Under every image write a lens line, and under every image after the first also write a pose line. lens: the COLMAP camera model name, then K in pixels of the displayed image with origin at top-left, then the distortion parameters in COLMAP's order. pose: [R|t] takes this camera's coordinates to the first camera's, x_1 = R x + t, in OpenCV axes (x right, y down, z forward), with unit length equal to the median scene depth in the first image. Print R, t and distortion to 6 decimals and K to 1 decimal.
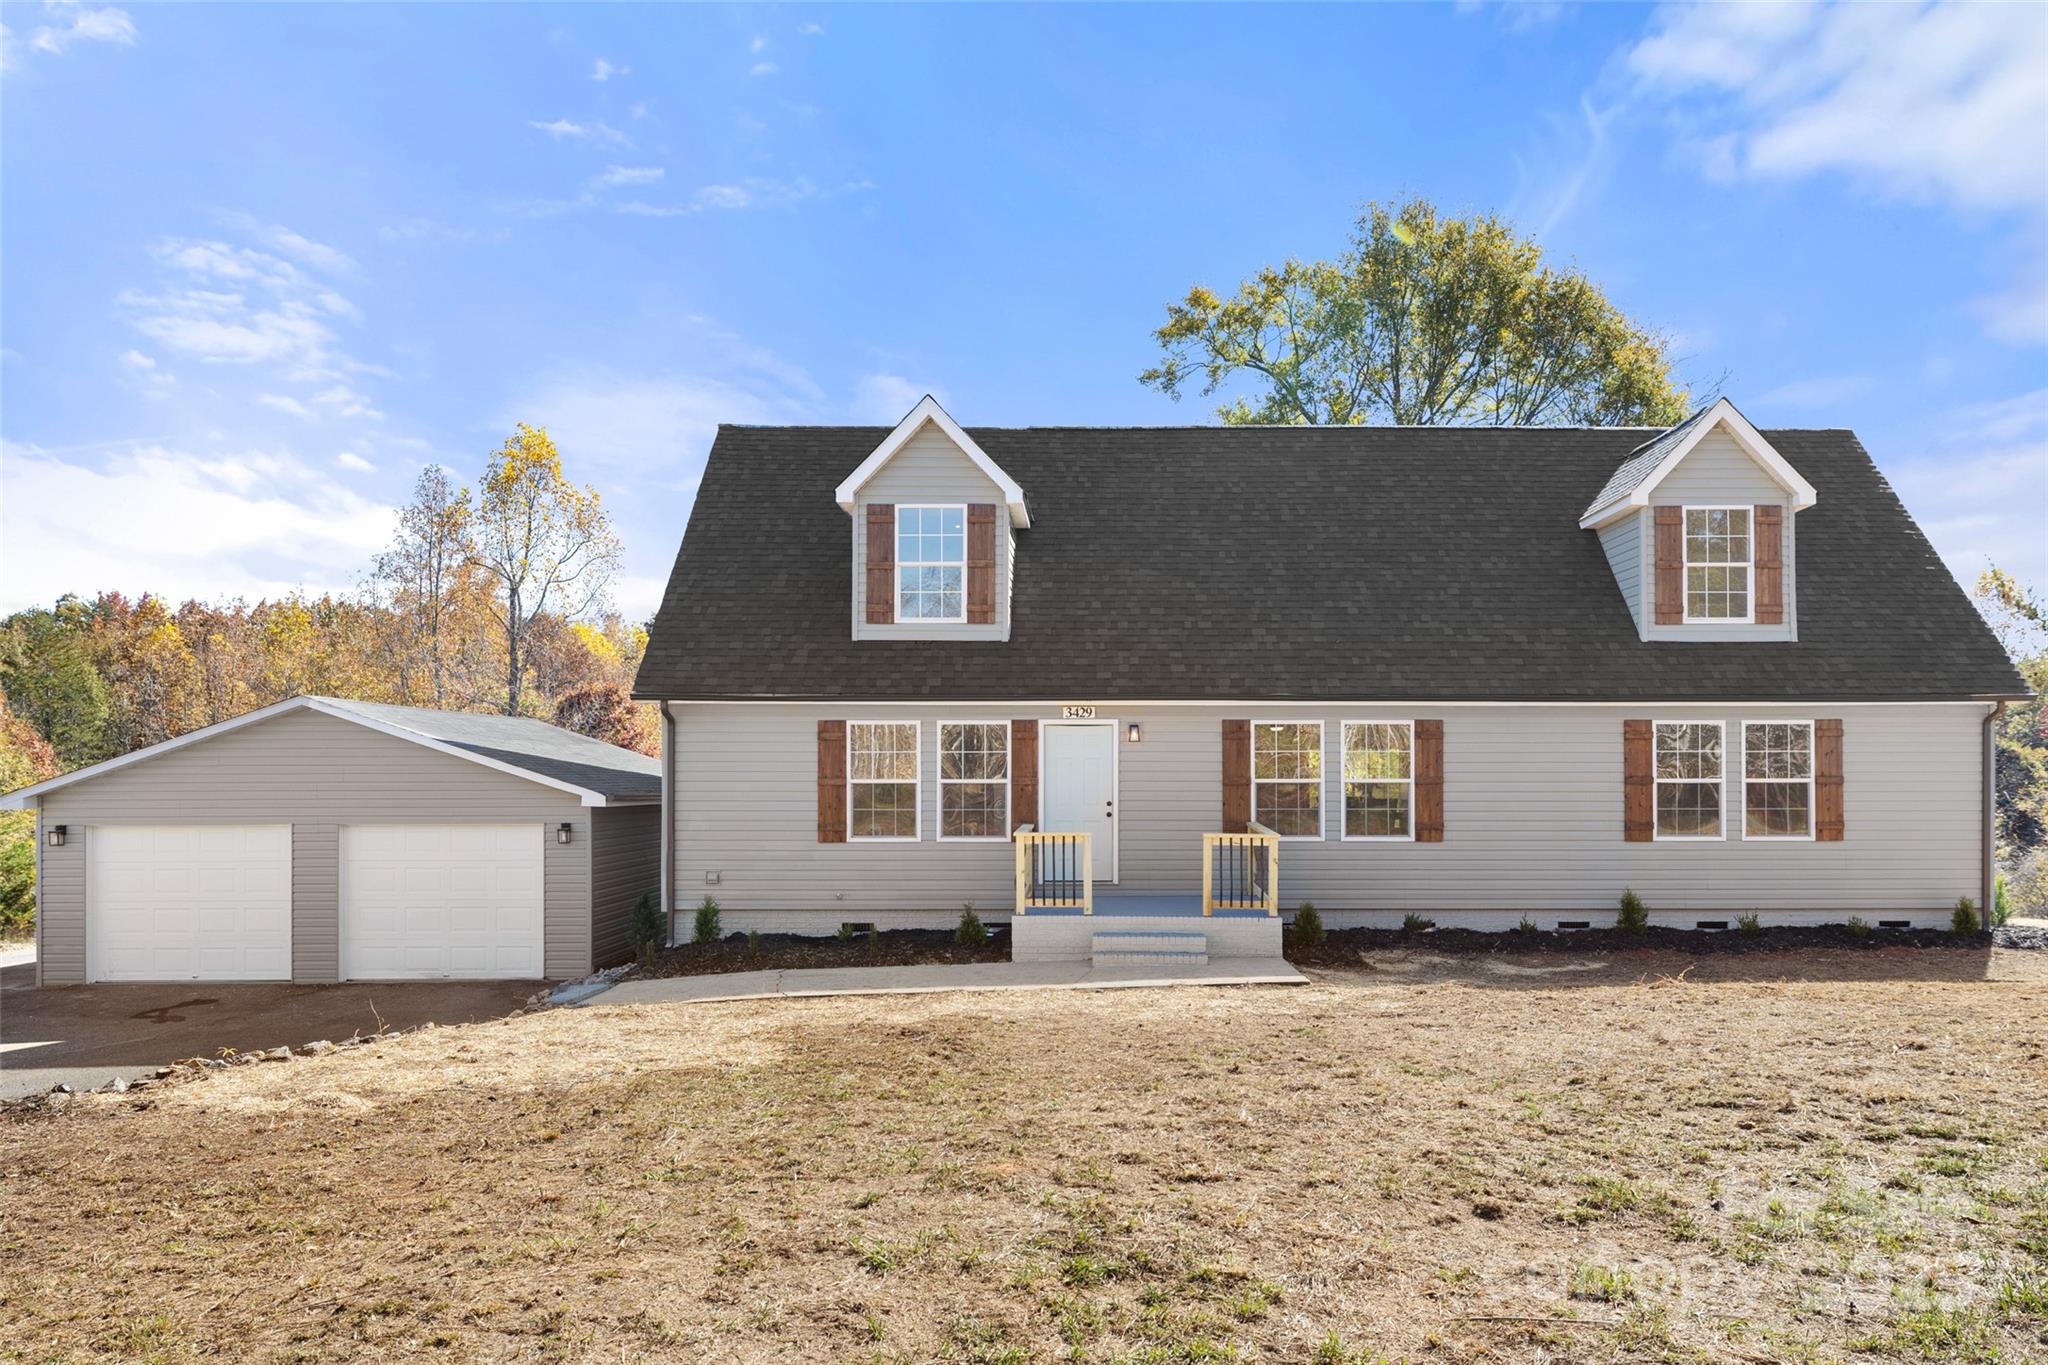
lens RADIAL K [[1342.4, 0, 1025.7], [0, 1342.4, 762.7], [0, 0, 1]] dist [-0.001131, 0.000399]
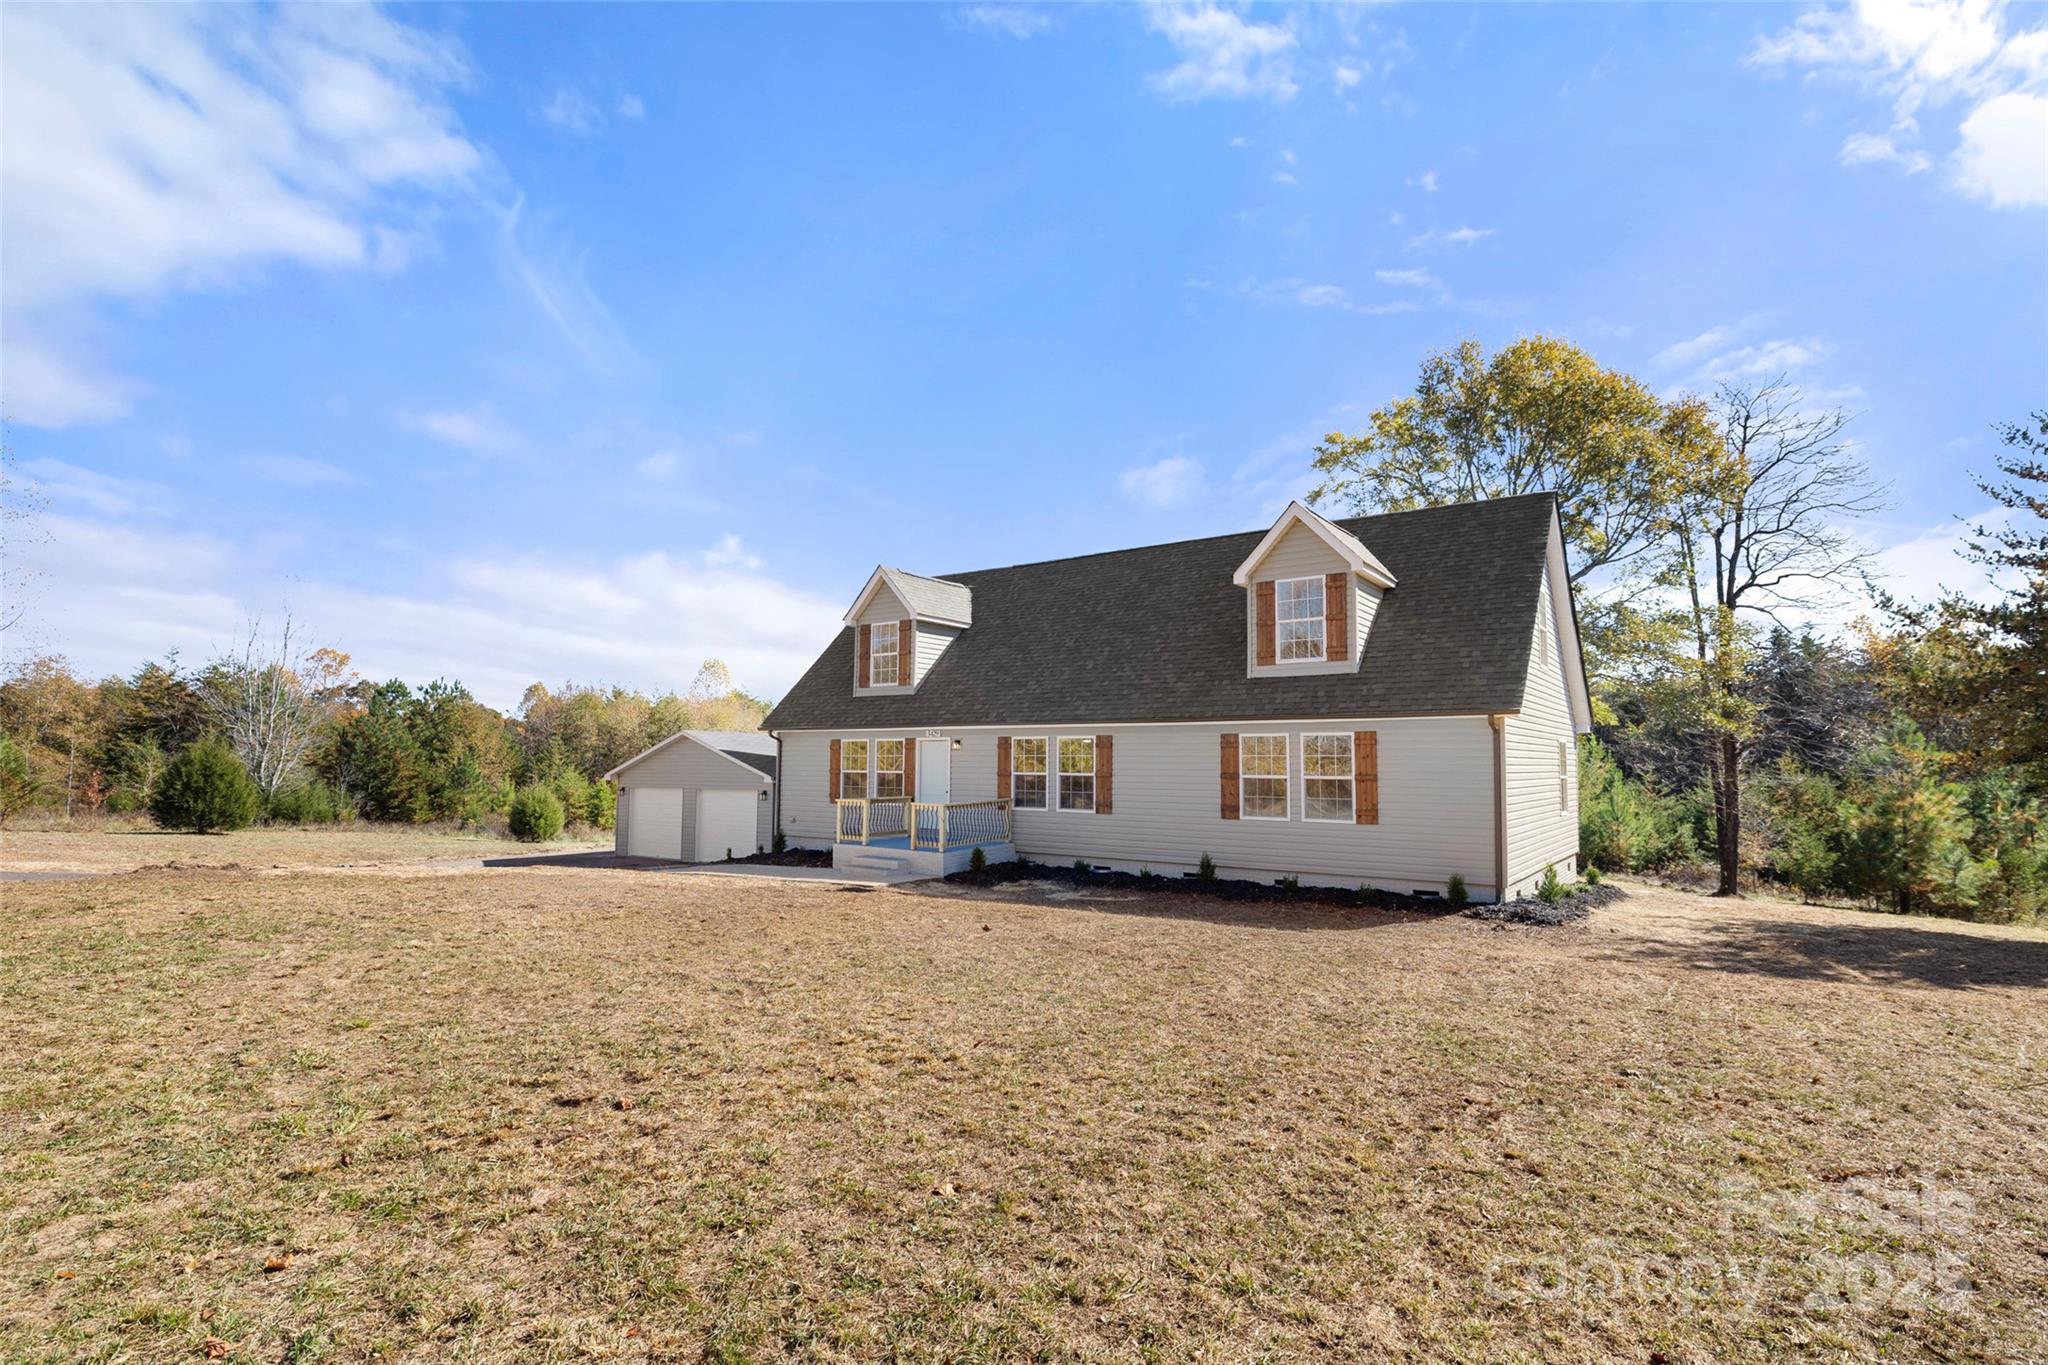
lens RADIAL K [[984.2, 0, 1019.3], [0, 984.2, 689.6], [0, 0, 1]] dist [0.015776, -0.034583]
pose [[0.806549, -0.039295, -0.589859, 0.895843], [-0.005067, 0.997292, -0.073364, -0.000556], [0.591145, 0.062160, 0.804166, 0.020479]]
